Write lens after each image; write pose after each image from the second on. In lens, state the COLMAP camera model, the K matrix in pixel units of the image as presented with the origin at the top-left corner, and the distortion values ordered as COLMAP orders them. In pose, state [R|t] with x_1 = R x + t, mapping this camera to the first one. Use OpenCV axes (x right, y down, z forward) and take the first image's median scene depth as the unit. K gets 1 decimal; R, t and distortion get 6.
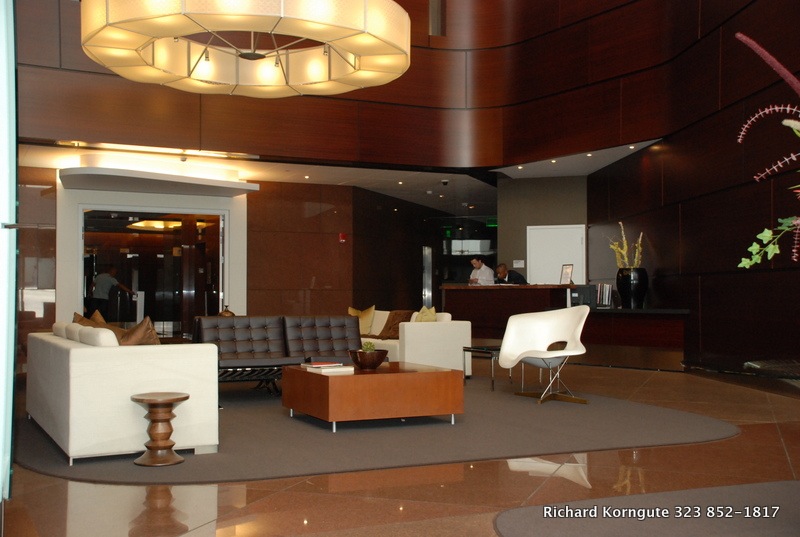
lens RADIAL K [[962.5, 0, 400.8], [0, 962.5, 270.6], [0, 0, 1]] dist [0.019141, 0.000000]
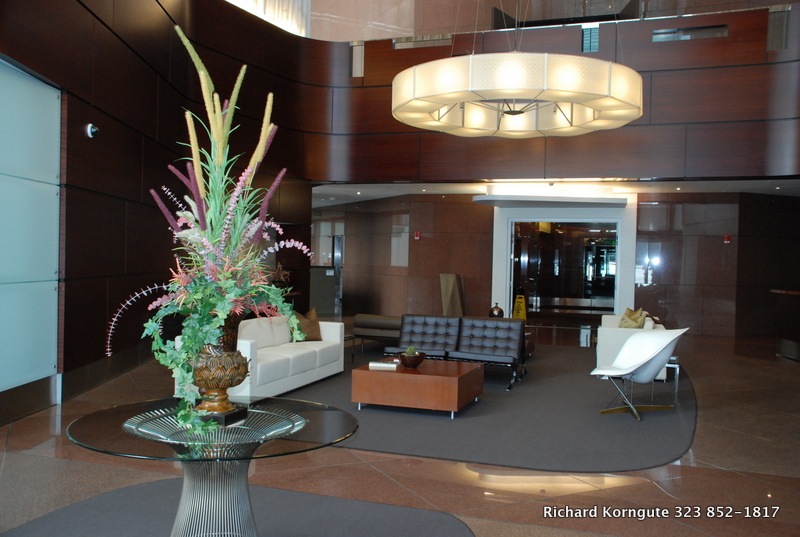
lens RADIAL K [[756.8, 0, 403.5], [0, 756.8, 270.2], [0, 0, 1]] dist [0.023364, 0.000000]
pose [[0.737898, 0.017609, -0.674683, 0.322320], [0.003801, 0.999535, 0.030245, -0.031437], [0.674902, -0.024883, 0.737488, 0.105395]]
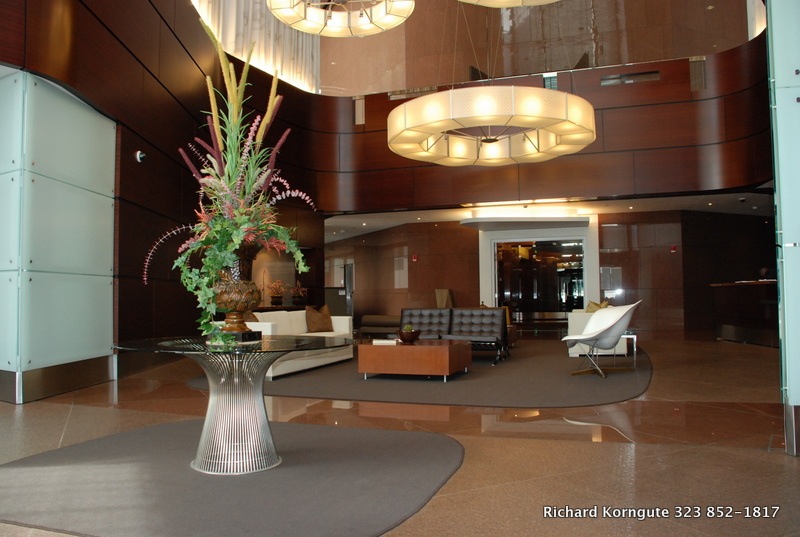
lens RADIAL K [[644.2, 0, 399.6], [0, 644.2, 267.7], [0, 0, 1]] dist [-0.089992, 0.001060]
pose [[0.729988, -0.048041, -0.681770, 0.325517], [0.037486, 0.998839, -0.030246, 0.005663], [0.682431, -0.003478, 0.730941, 0.109060]]
